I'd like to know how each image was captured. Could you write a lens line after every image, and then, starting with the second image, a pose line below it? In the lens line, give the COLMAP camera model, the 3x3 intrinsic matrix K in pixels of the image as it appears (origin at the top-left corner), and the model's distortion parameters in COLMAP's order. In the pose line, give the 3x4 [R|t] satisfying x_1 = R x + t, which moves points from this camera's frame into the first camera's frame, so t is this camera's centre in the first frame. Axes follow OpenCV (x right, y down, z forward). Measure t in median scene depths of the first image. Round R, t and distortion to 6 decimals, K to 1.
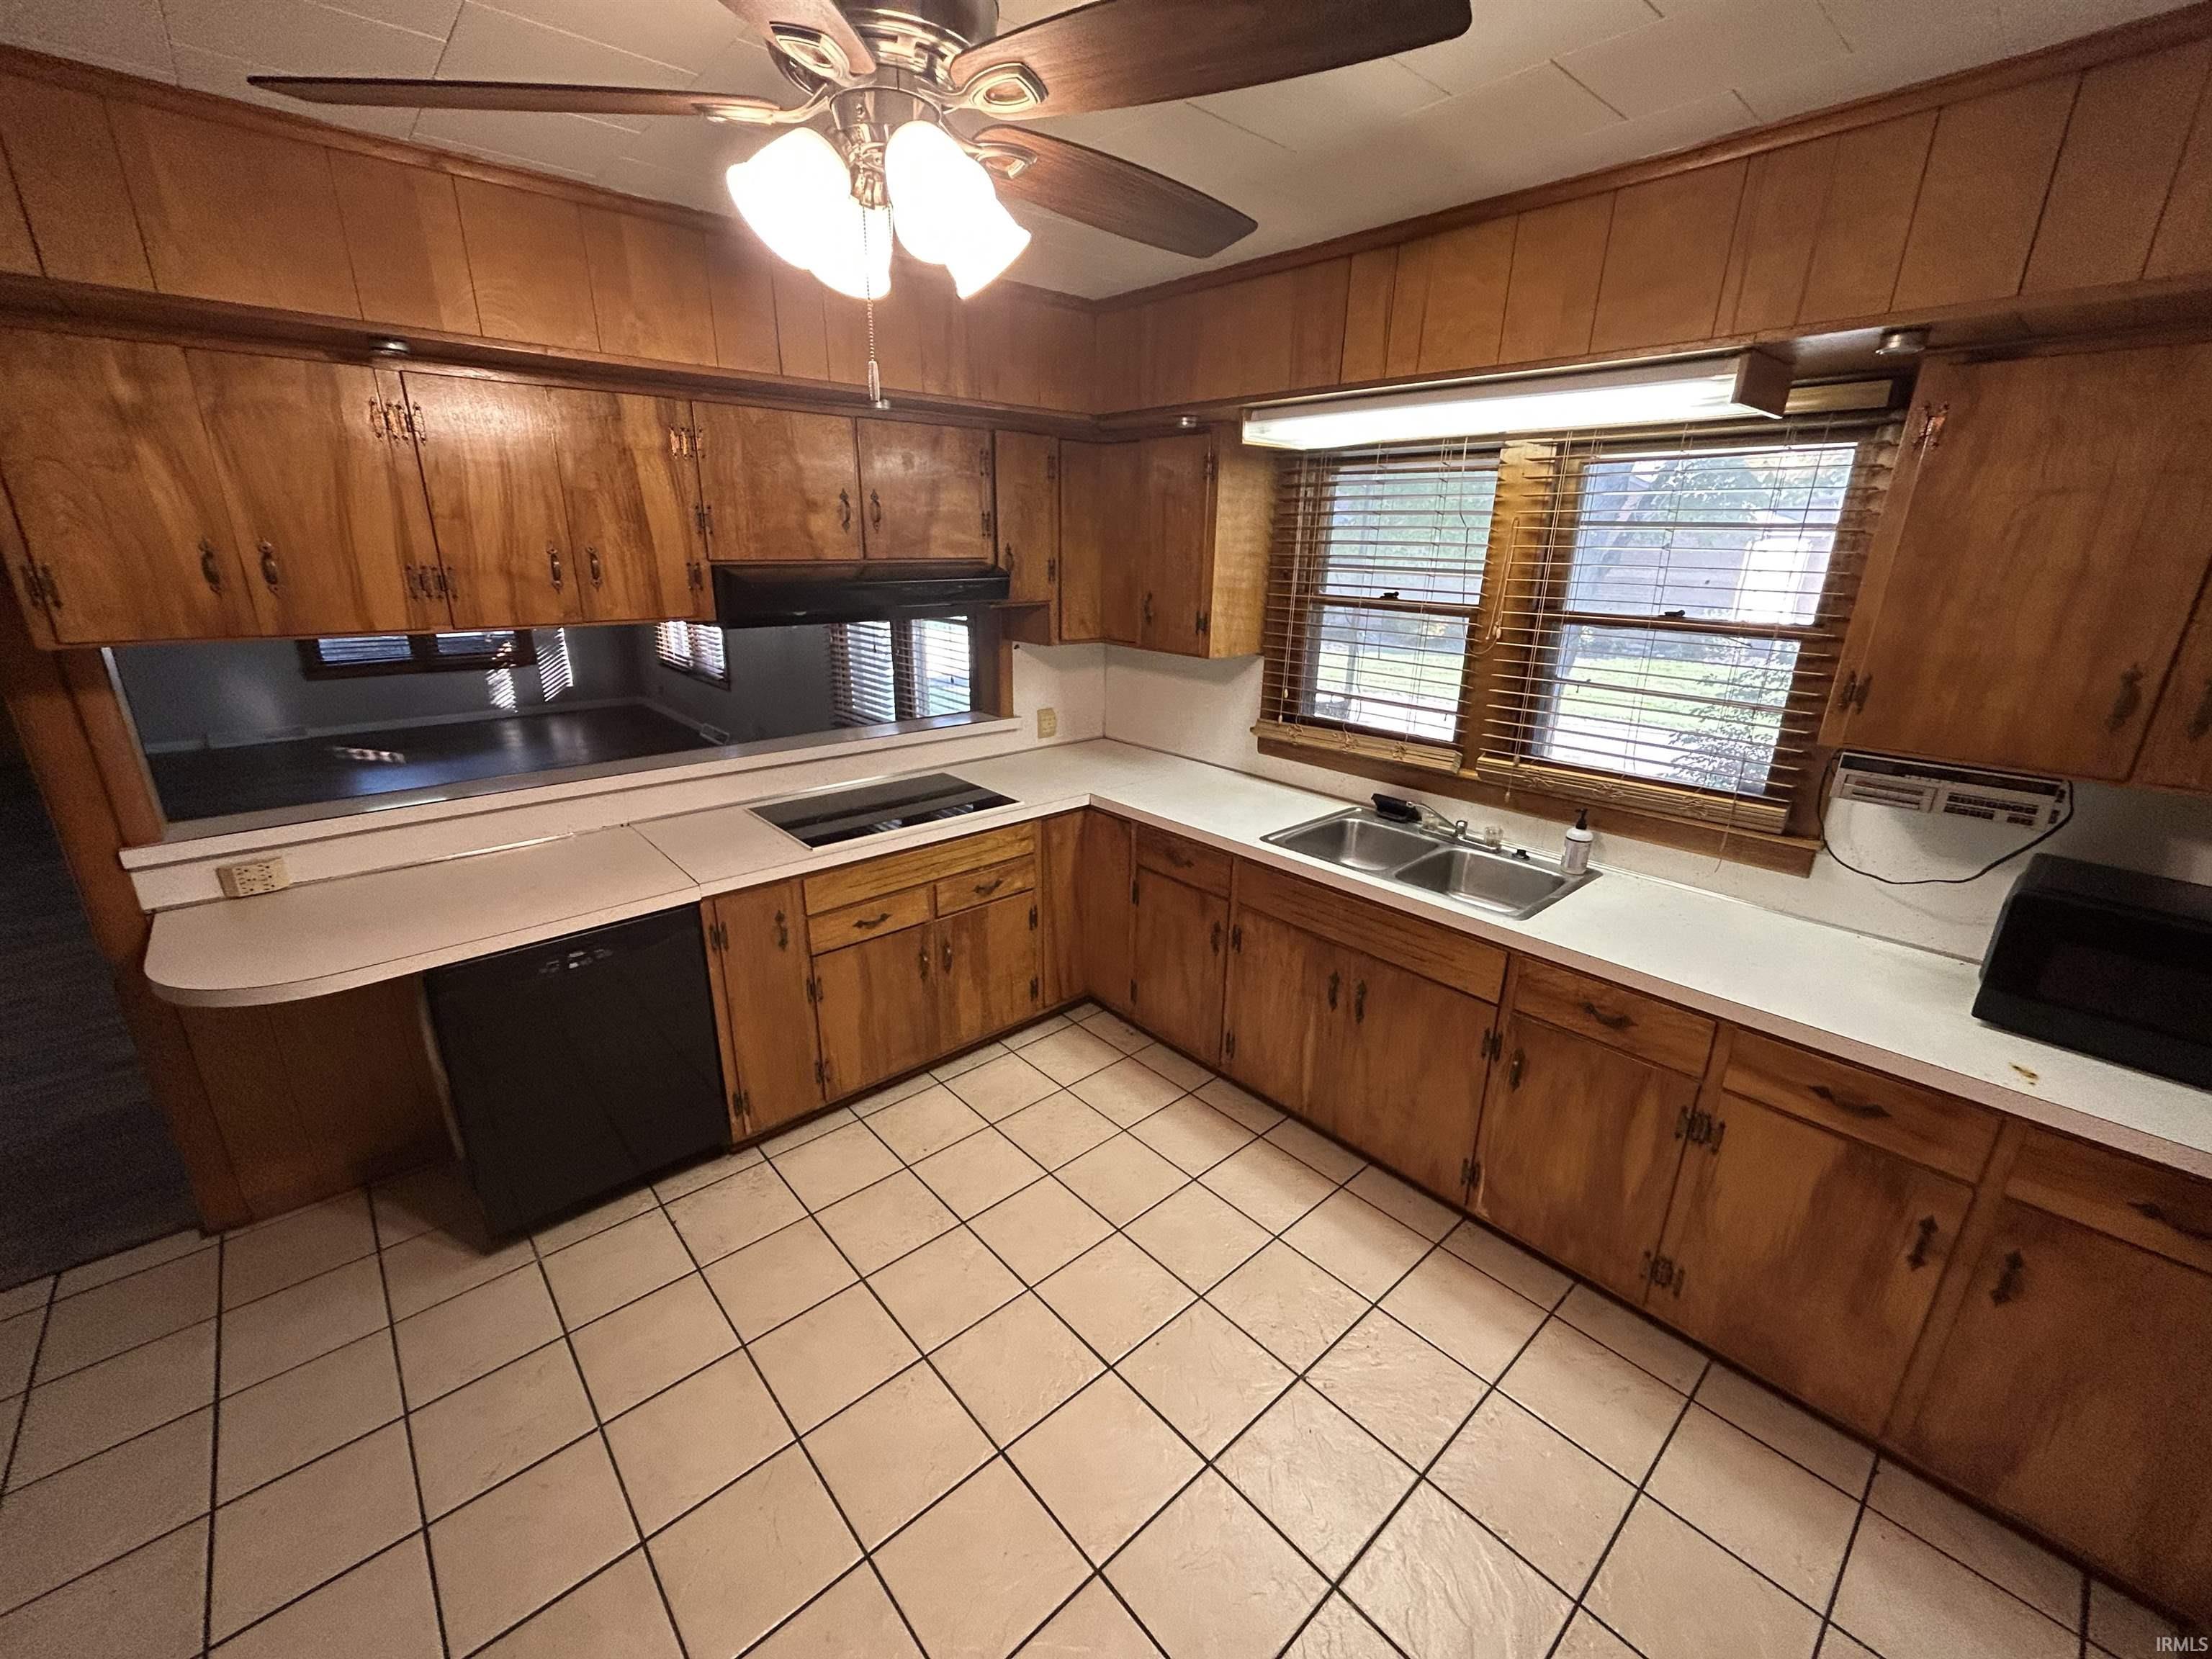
lens RADIAL K [[902.1, 0, 1102.9], [0, 902.1, 835.1], [0, 0, 1]] dist [-0.001175, 0.001225]
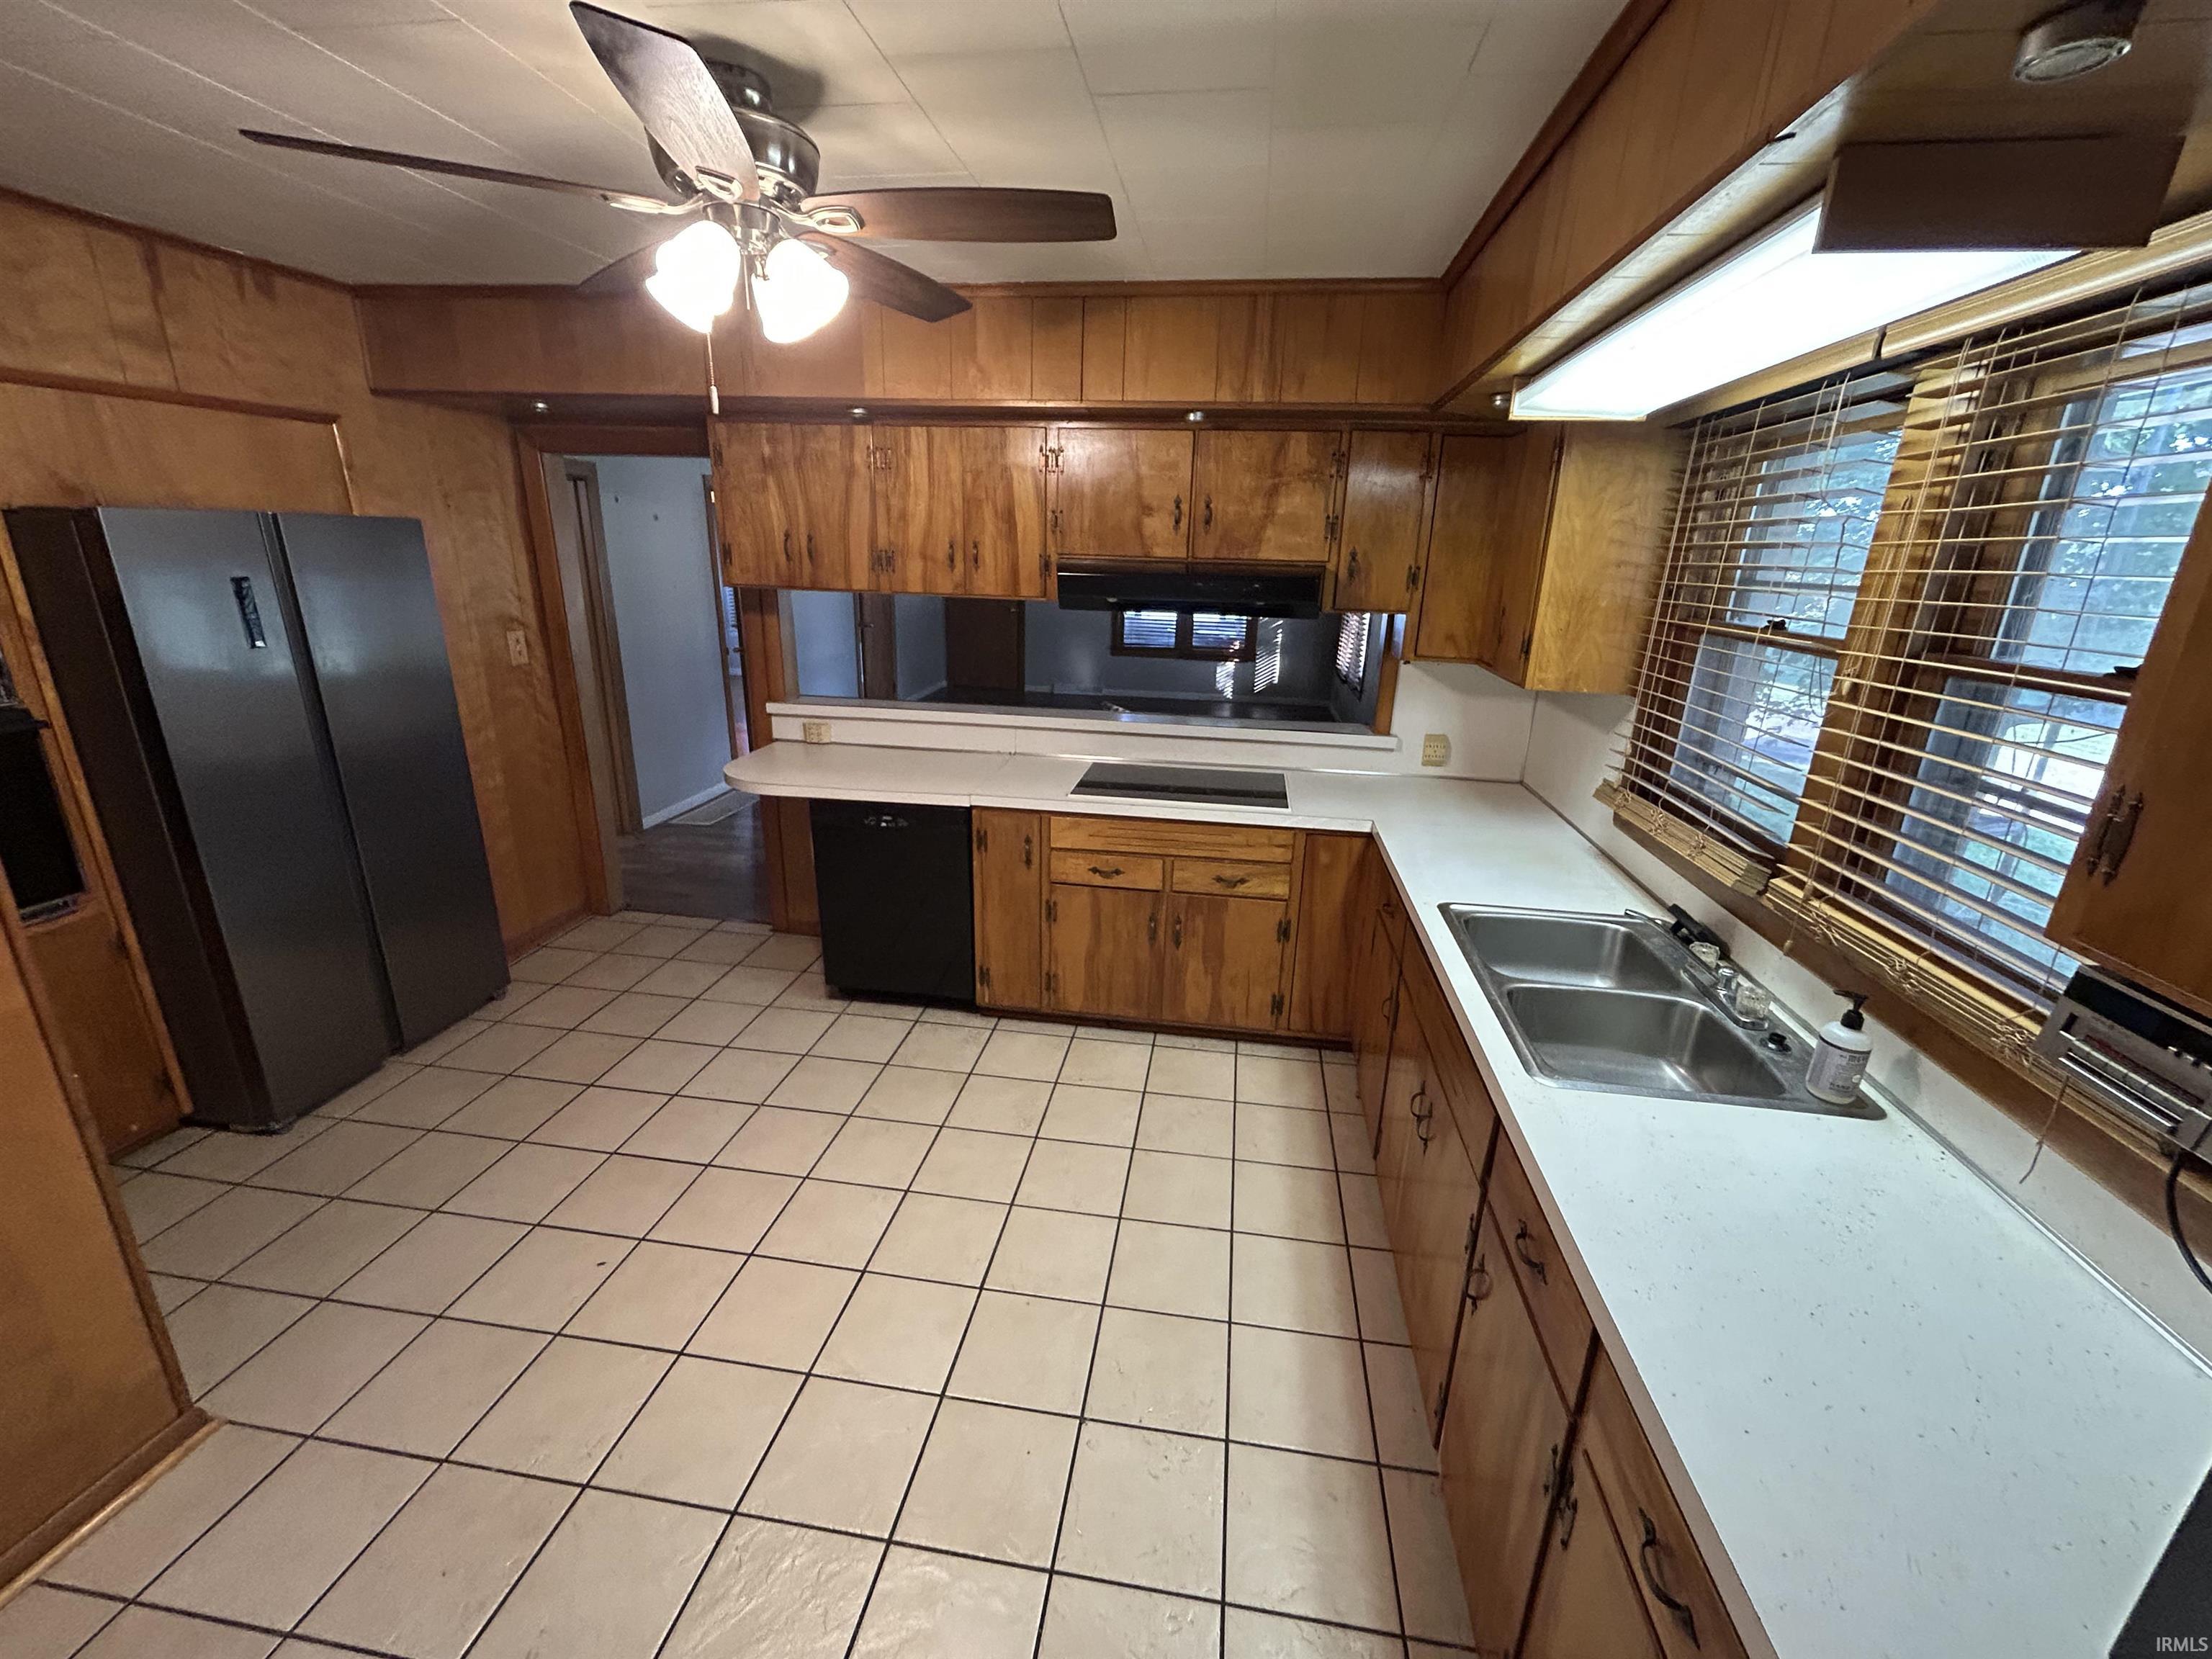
lens RADIAL K [[902.1, 0, 1105.0], [0, 902.1, 834.7], [0, 0, 1]] dist [-0.001175, 0.001225]
pose [[0.636338, 0.238823, -0.733510, 0.584634], [-0.264160, 0.960842, 0.083675, -0.045123], [0.724771, 0.140518, 0.674508, 0.233128]]
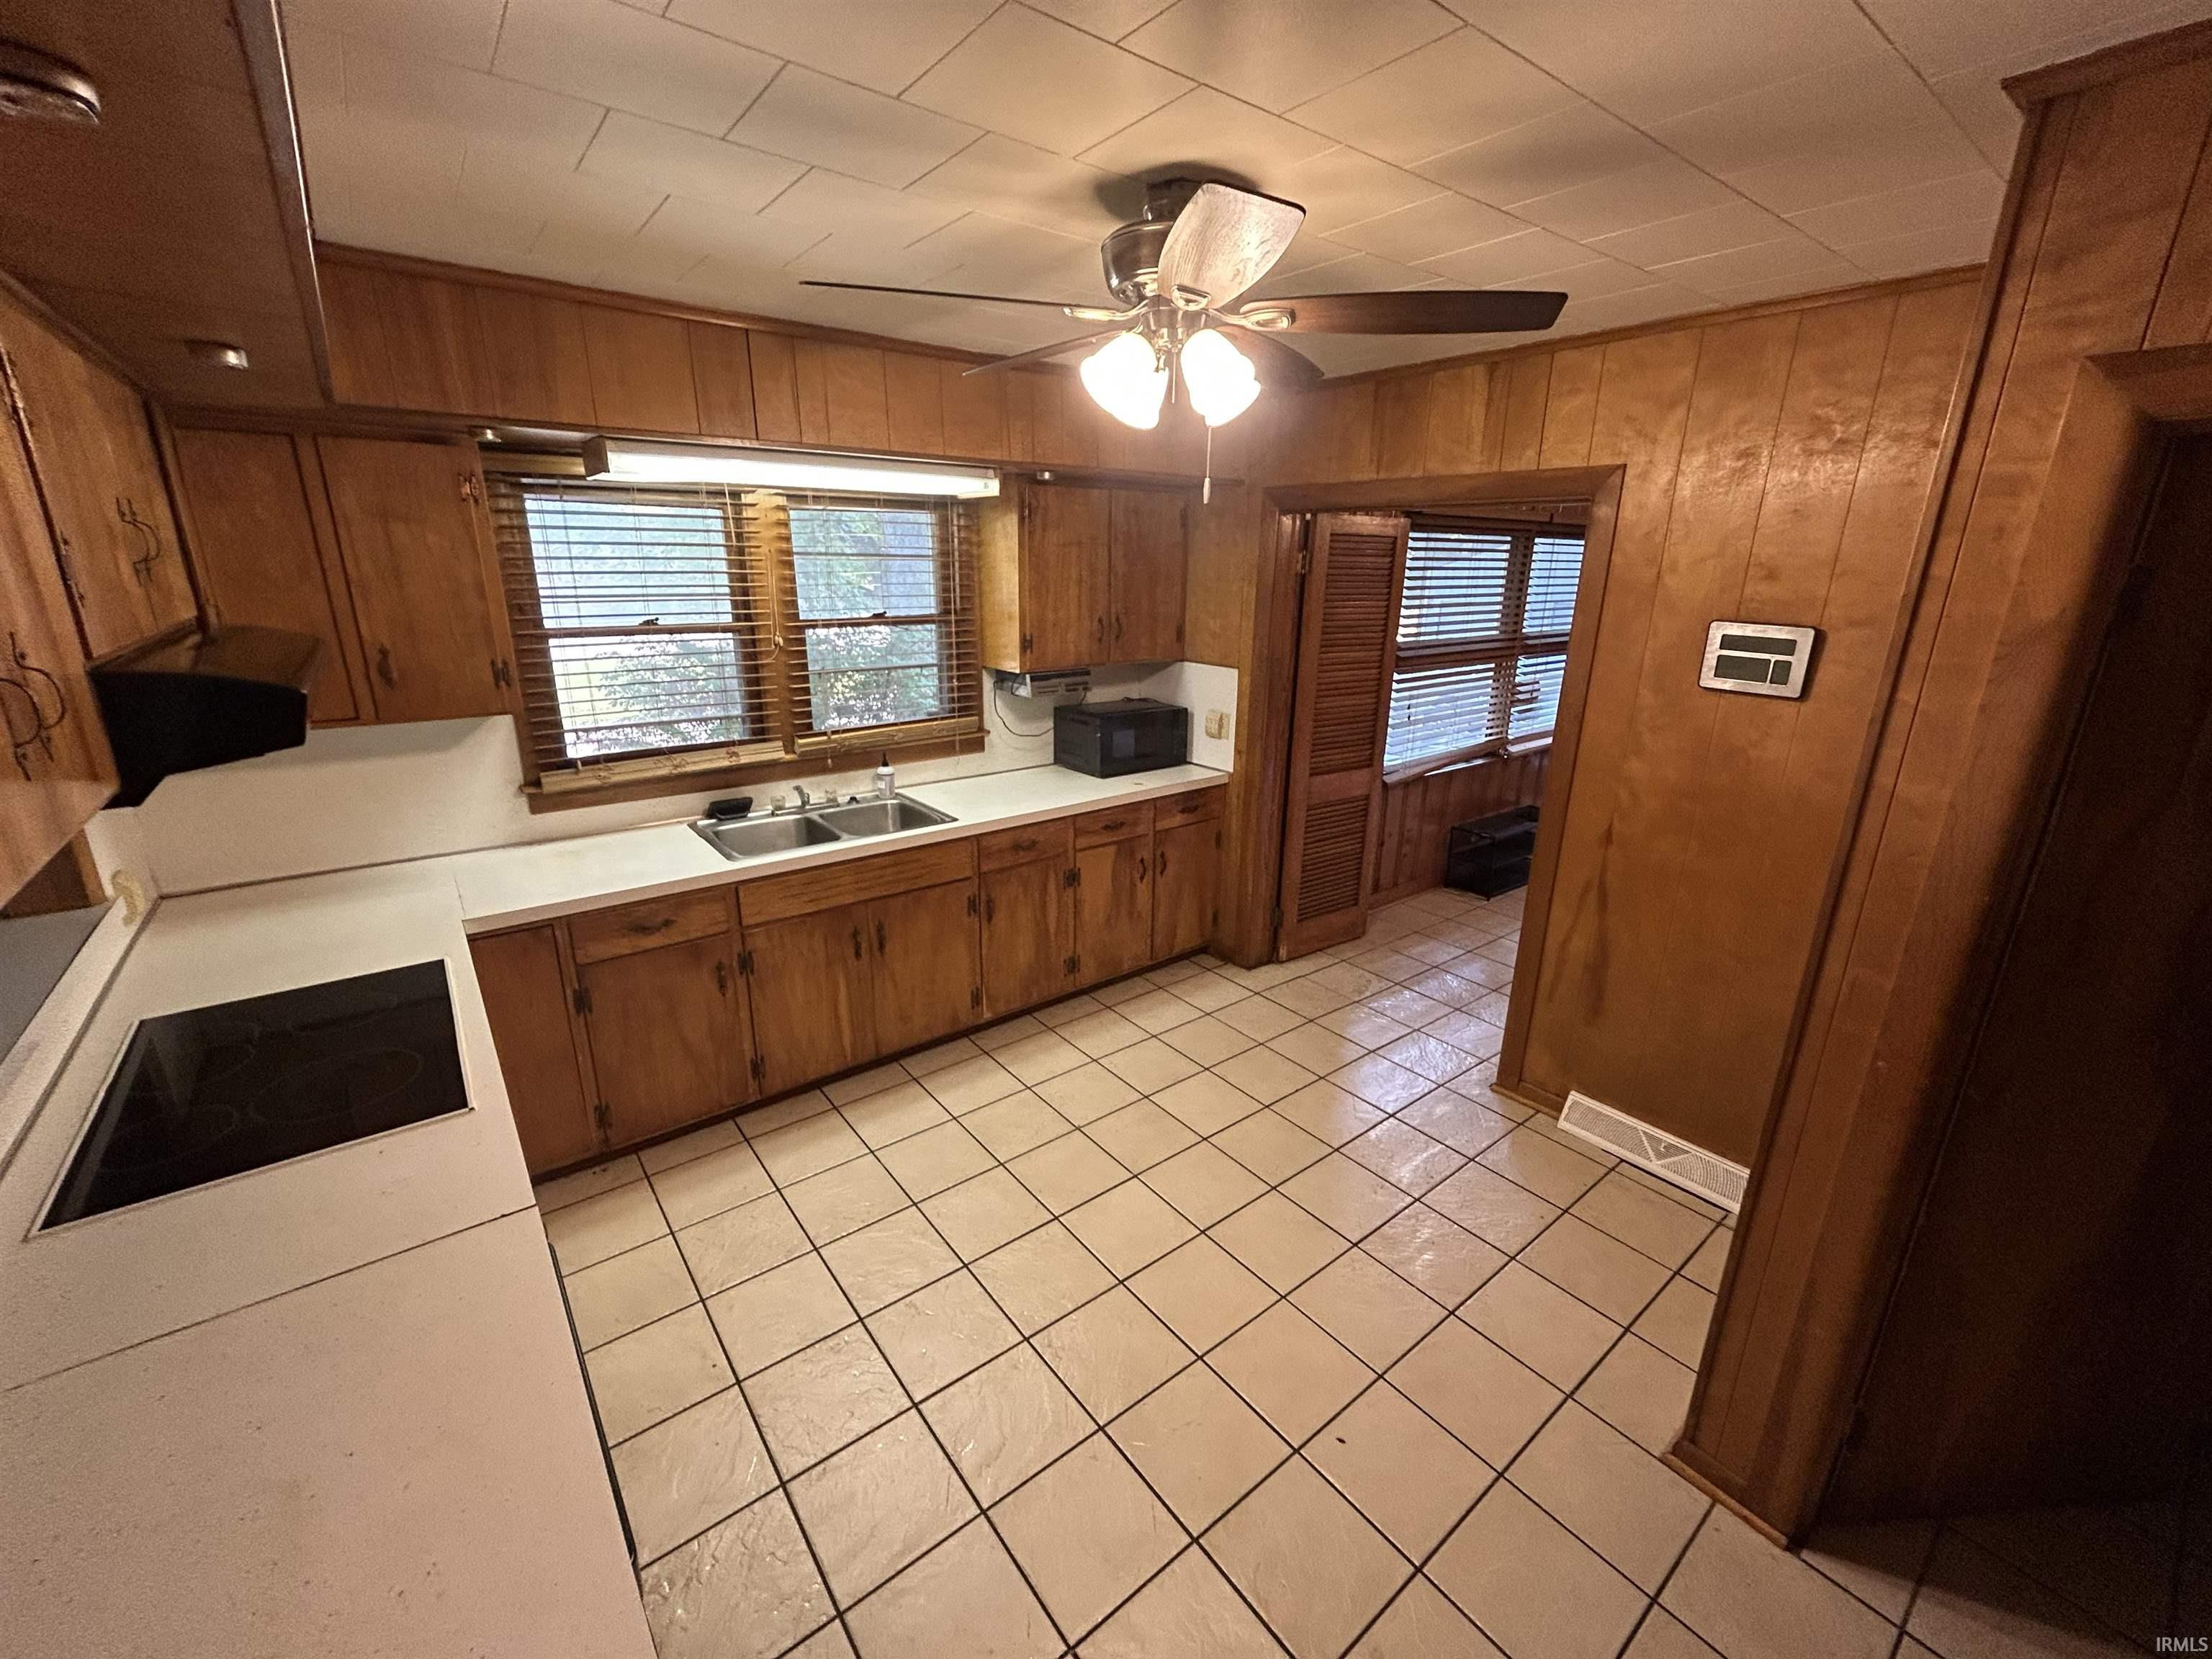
lens RADIAL K [[902.1, 0, 1107.1], [0, 902.1, 840.4], [0, 0, 1]] dist [-0.001175, 0.001225]
pose [[0.063914, -0.314319, 0.947164, -0.802398], [0.306878, 0.909306, 0.281048, -0.185245], [-0.949600, 0.272701, 0.154575, 0.449967]]
